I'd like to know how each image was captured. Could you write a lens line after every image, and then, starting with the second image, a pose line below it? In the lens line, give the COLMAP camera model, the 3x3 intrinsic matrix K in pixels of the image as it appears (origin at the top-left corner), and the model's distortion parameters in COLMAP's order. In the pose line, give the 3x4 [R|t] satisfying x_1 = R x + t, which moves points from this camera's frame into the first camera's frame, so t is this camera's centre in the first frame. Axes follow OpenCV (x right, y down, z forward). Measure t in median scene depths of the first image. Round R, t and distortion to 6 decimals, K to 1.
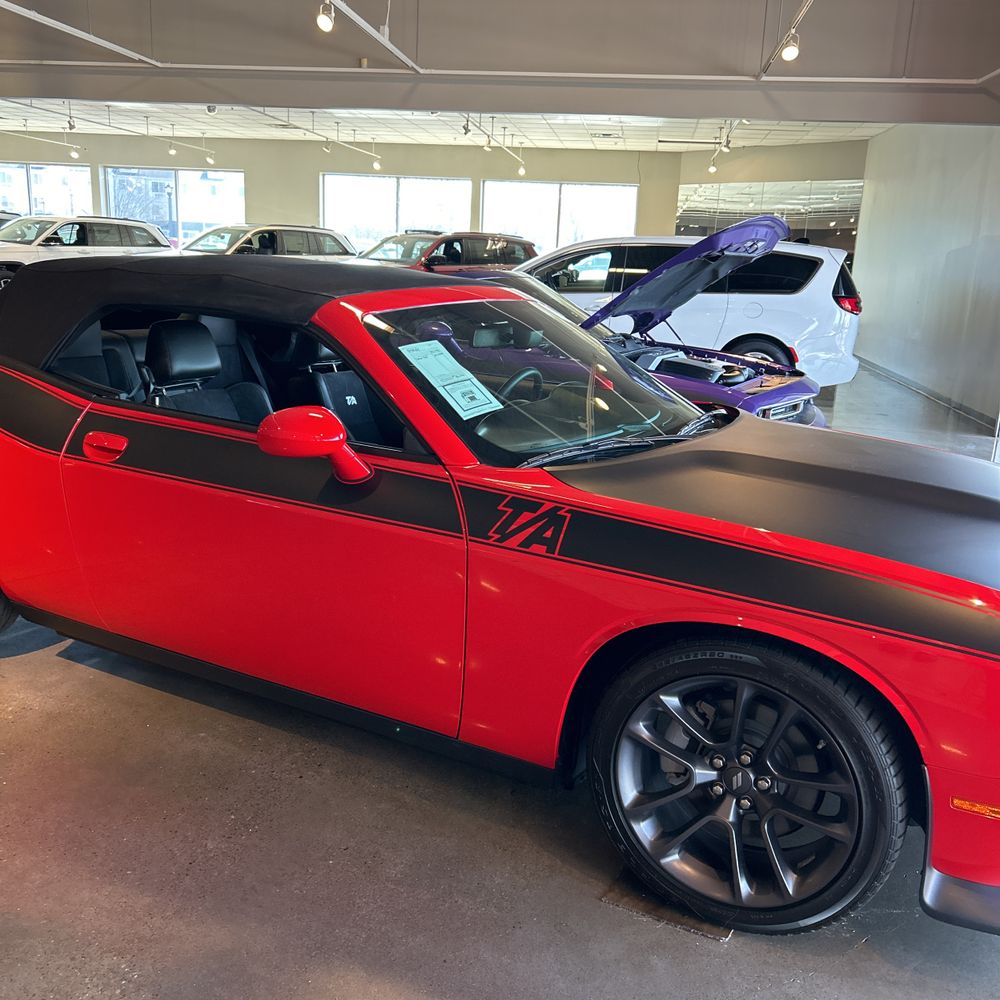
lens RADIAL K [[1026.2, 0, 470.4], [0, 1026.2, 501.1], [0, 0, 1]] dist [0.007261, 0.000000]
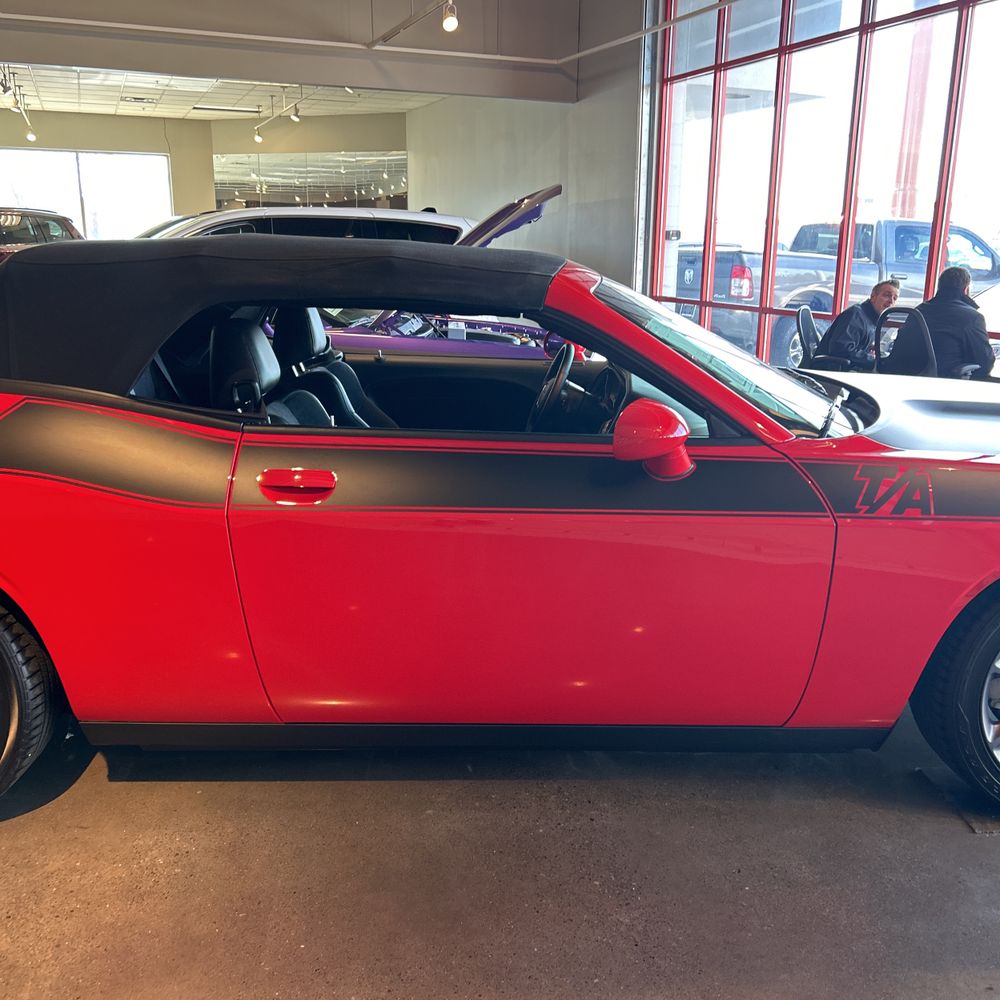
lens RADIAL K [[1026.2, 0, 503.7], [0, 1026.2, 509.1], [0, 0, 1]] dist [0.007261, 0.000000]
pose [[0.856349, -0.159841, 0.491036, -0.722868], [0.144135, 0.987083, 0.069945, -0.079735], [-0.495874, 0.010878, 0.868326, 0.307727]]
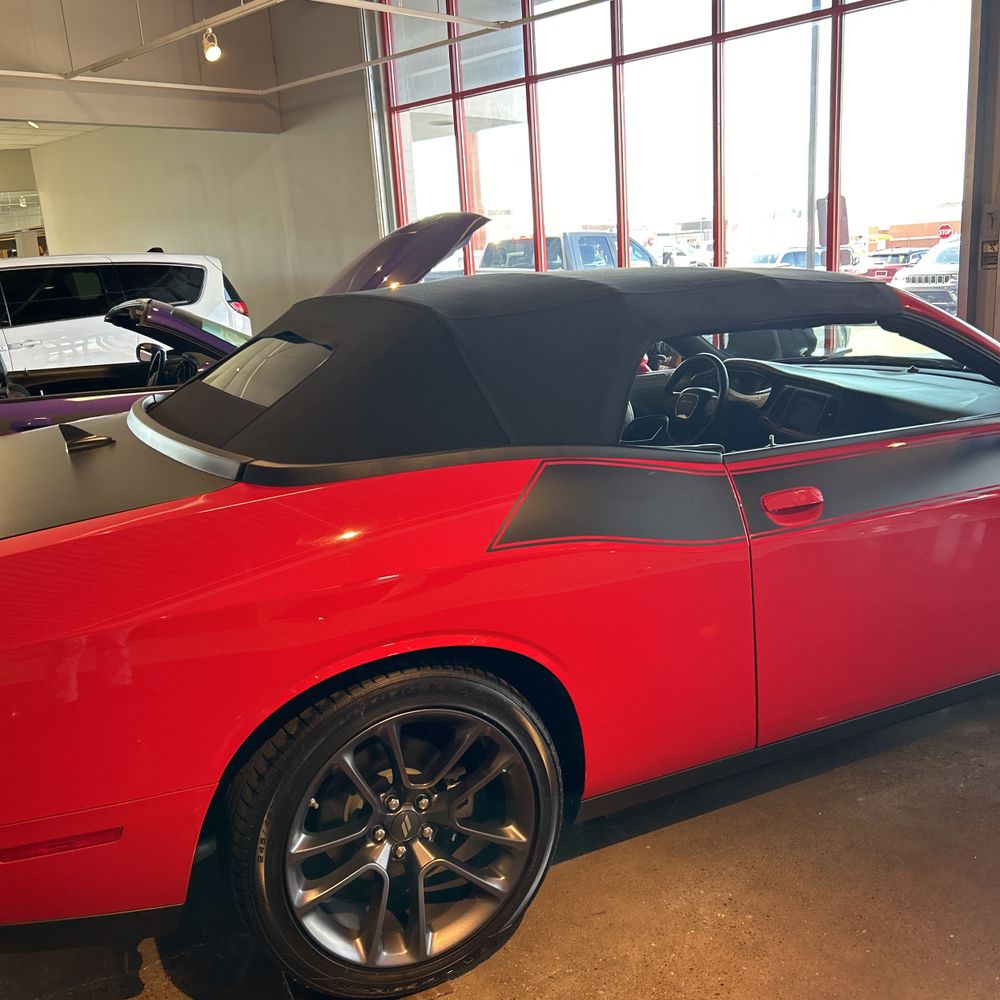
lens RADIAL K [[1026.2, 0, 498.0], [0, 1026.2, 498.7], [0, 0, 1]] dist [0.007261, 0.000000]
pose [[0.571468, -0.261138, 0.777966, -1.304982], [0.273849, 0.954359, 0.119187, -0.251521], [-0.773583, 0.144934, 0.616898, 0.833588]]
